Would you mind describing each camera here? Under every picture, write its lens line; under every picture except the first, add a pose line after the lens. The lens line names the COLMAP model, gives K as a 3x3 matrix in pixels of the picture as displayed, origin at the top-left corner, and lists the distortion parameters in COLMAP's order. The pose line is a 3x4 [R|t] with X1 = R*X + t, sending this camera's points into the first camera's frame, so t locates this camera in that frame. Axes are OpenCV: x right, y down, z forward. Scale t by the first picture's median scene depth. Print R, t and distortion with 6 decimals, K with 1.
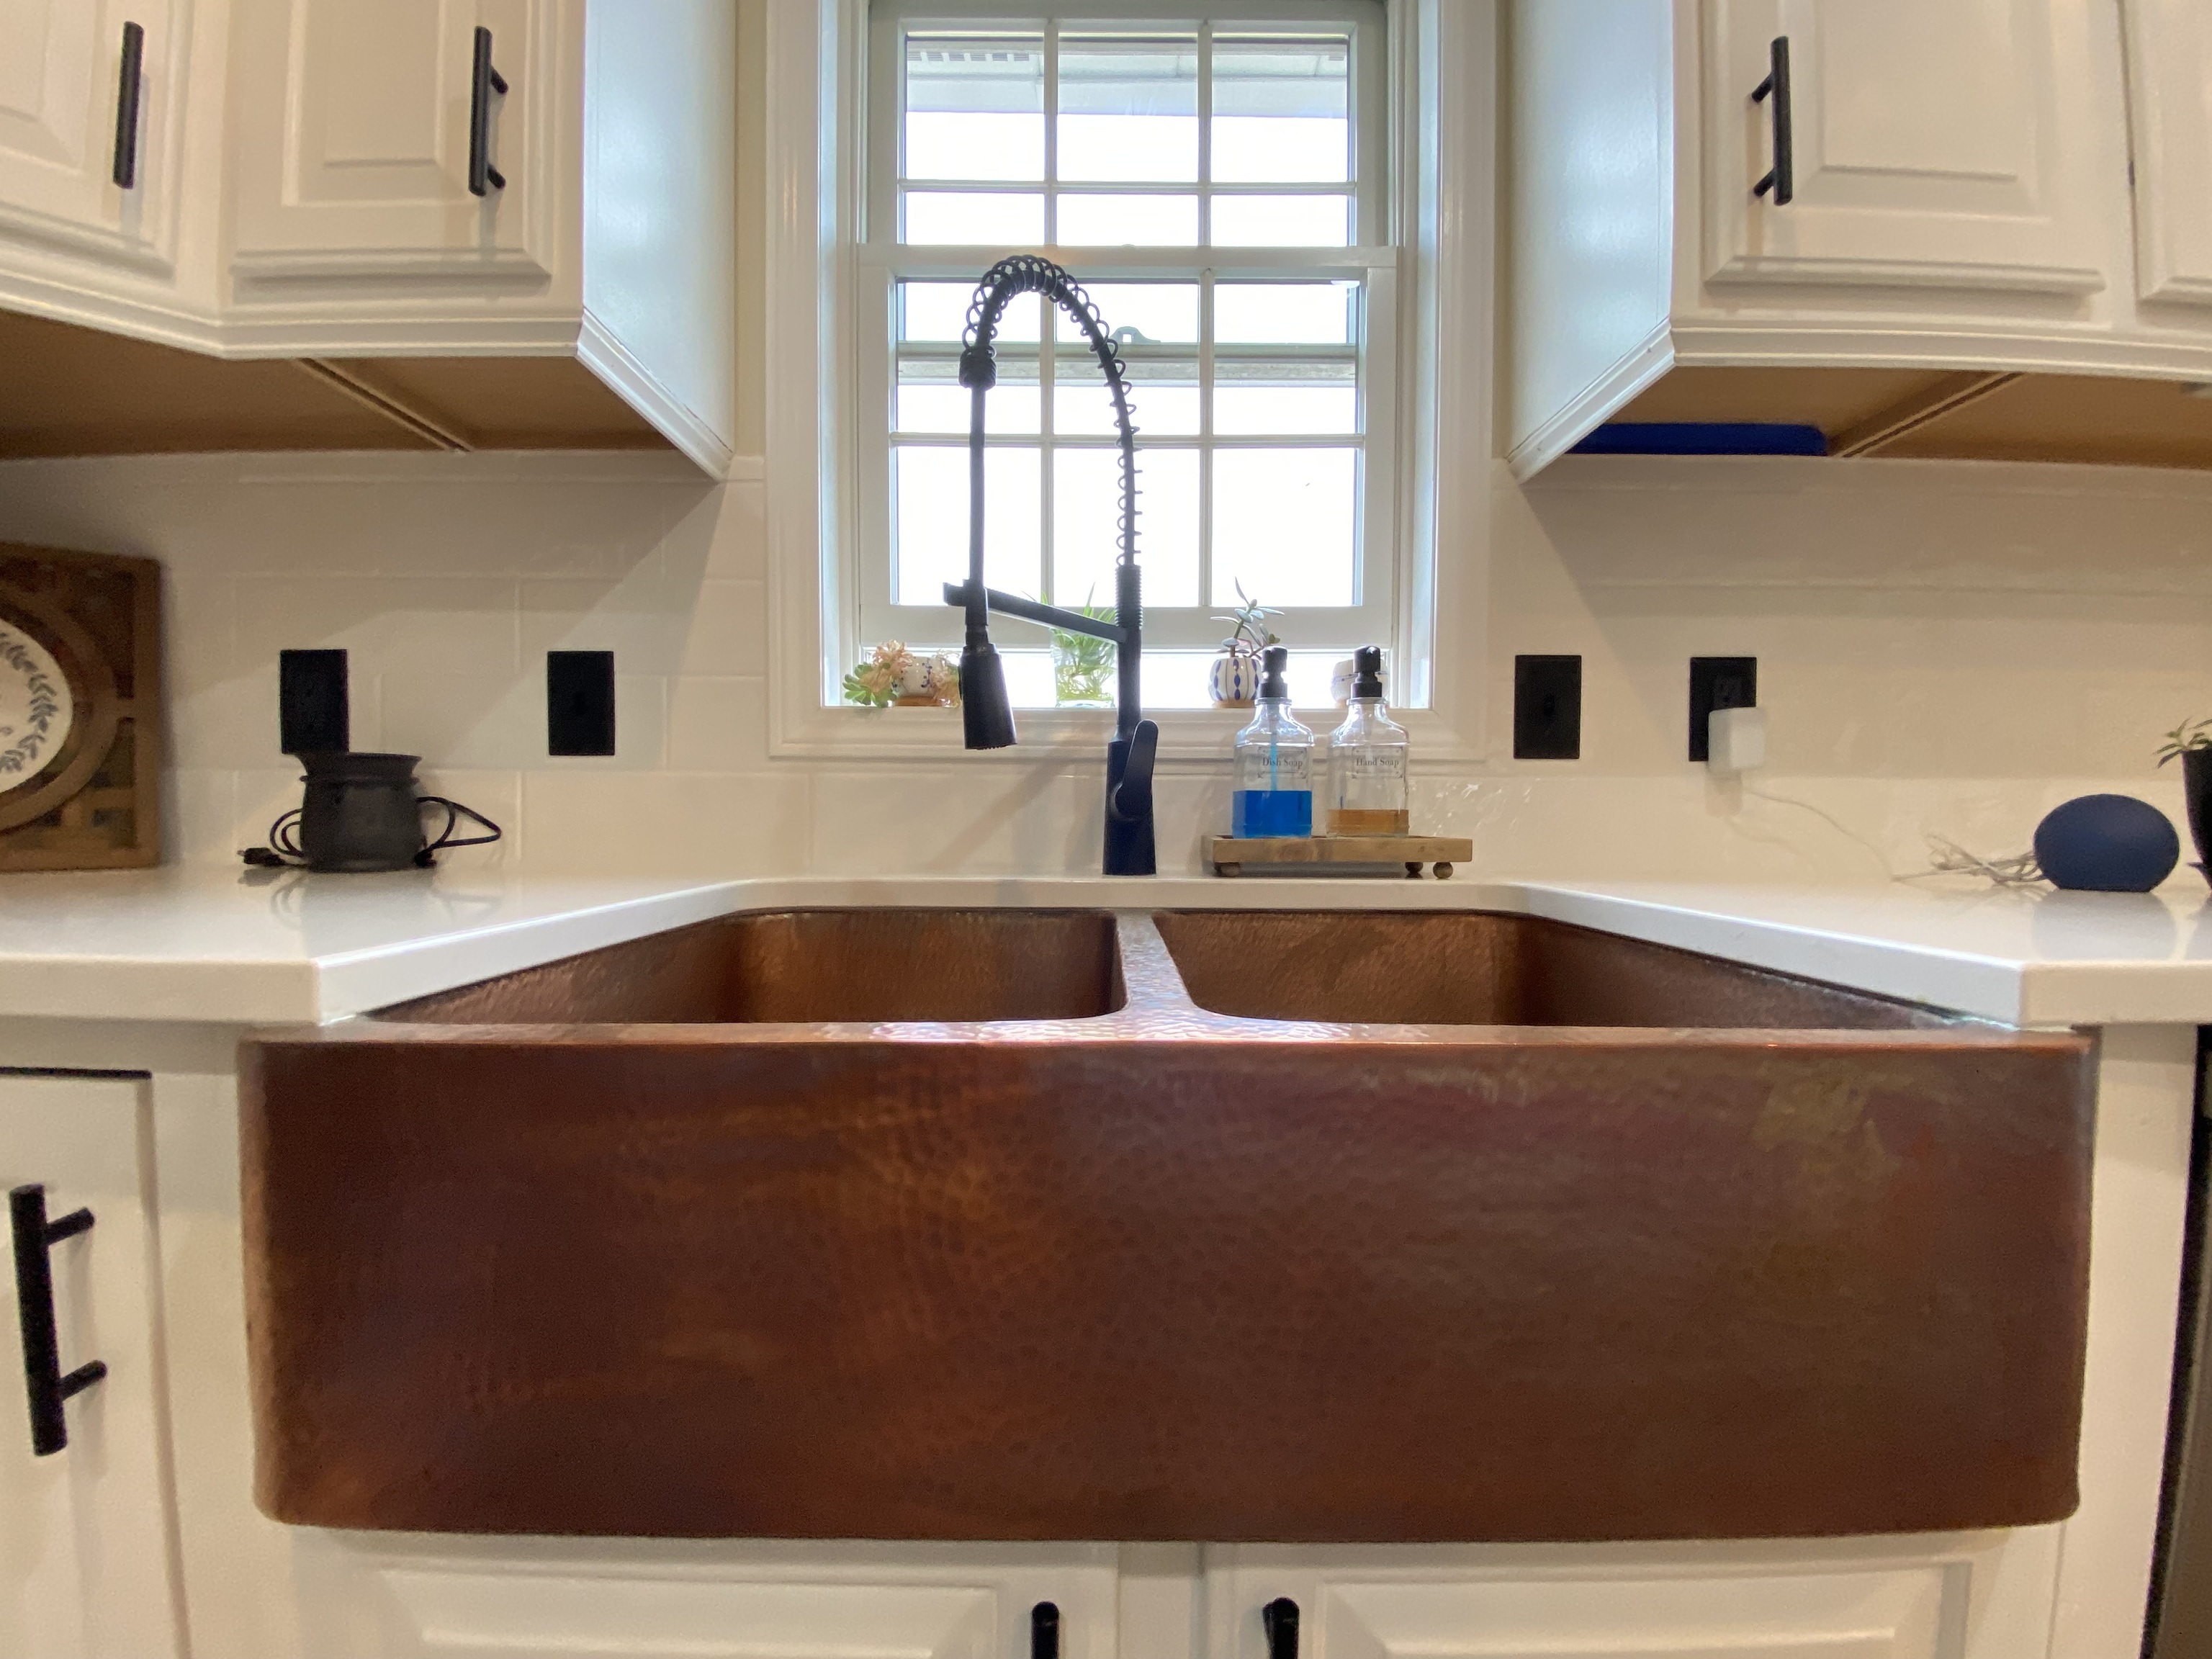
lens RADIAL K [[899.2, 0, 1111.0], [0, 899.2, 836.8], [0, 0, 1]] dist [0.001831, -0.010901]
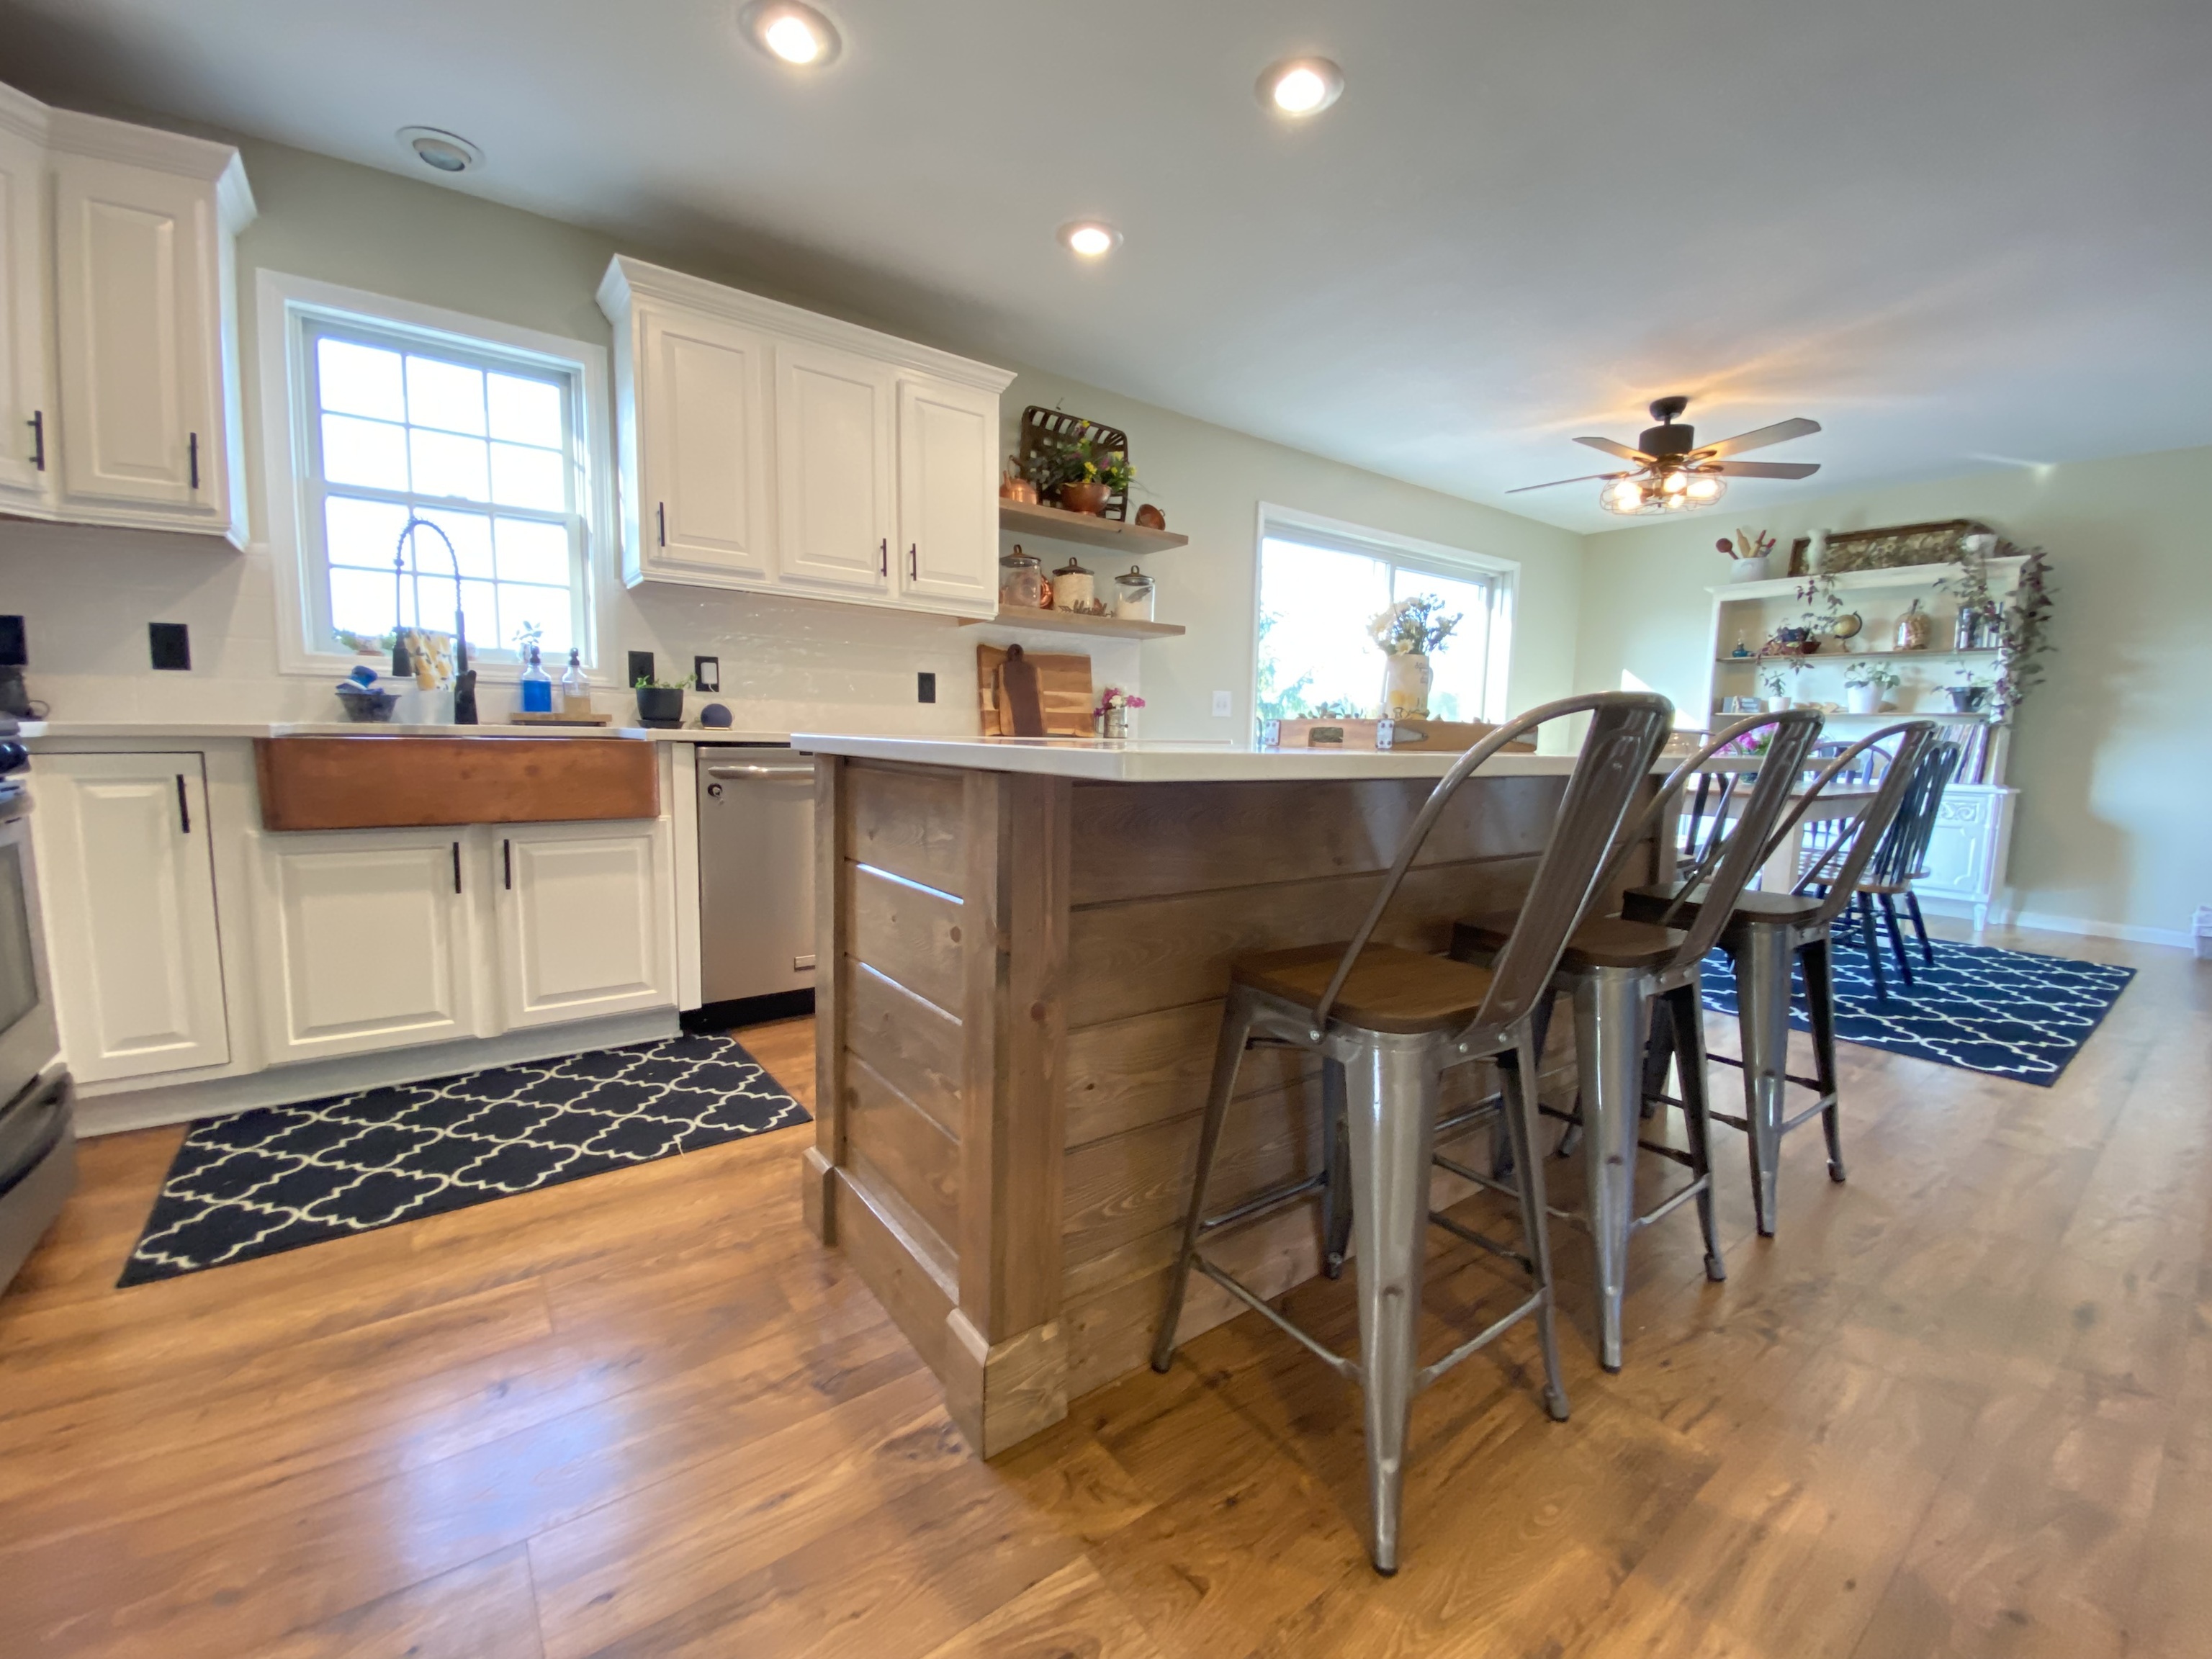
lens RADIAL K [[899.2, 0, 1111.0], [0, 899.2, 836.8], [0, 0, 1]] dist [0.001831, -0.010901]
pose [[0.802297, -0.057772, 0.594123, -0.072134], [-0.001924, 0.995050, 0.099355, 0.149239], [-0.596922, -0.080855, 0.798215, -3.317626]]
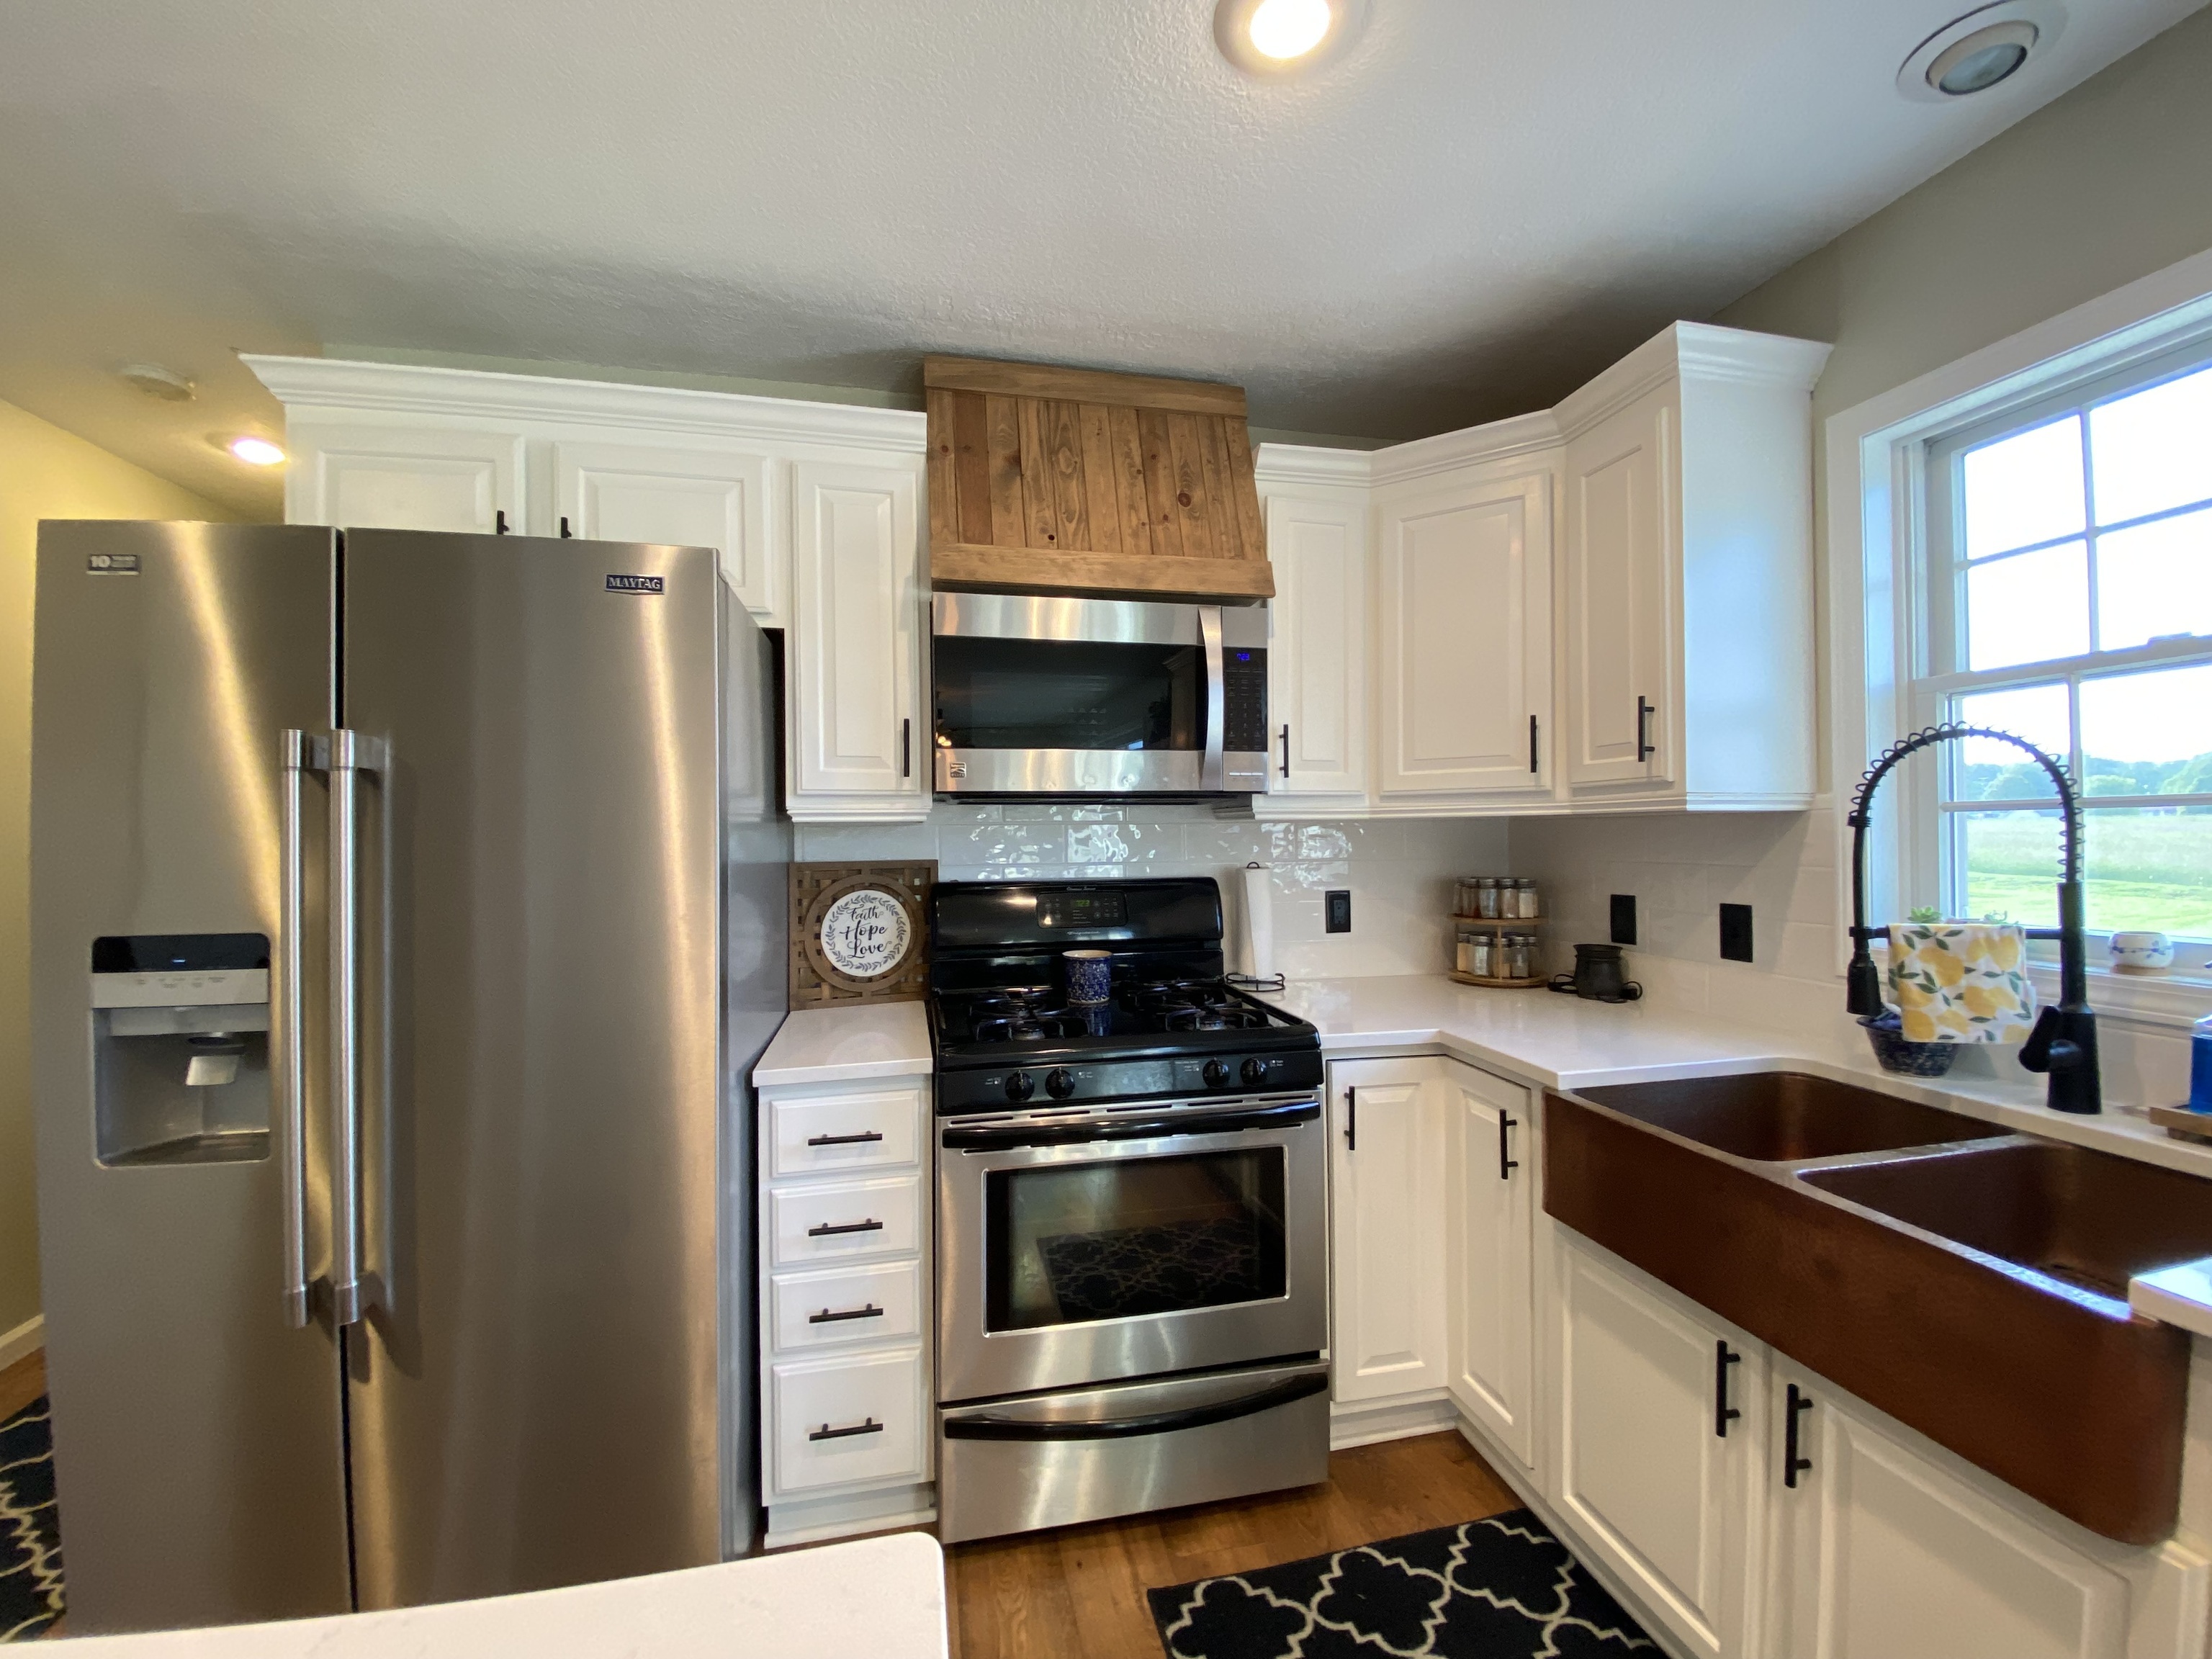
lens RADIAL K [[914.4, 0, 1097.8], [0, 914.4, 833.1], [0, 0, 1]] dist [-0.010368, -0.000307]
pose [[0.208325, -0.015298, -0.977940, 1.435274], [-0.019549, 0.999613, -0.019802, -0.433247], [0.977864, 0.023243, 0.207945, -0.995552]]
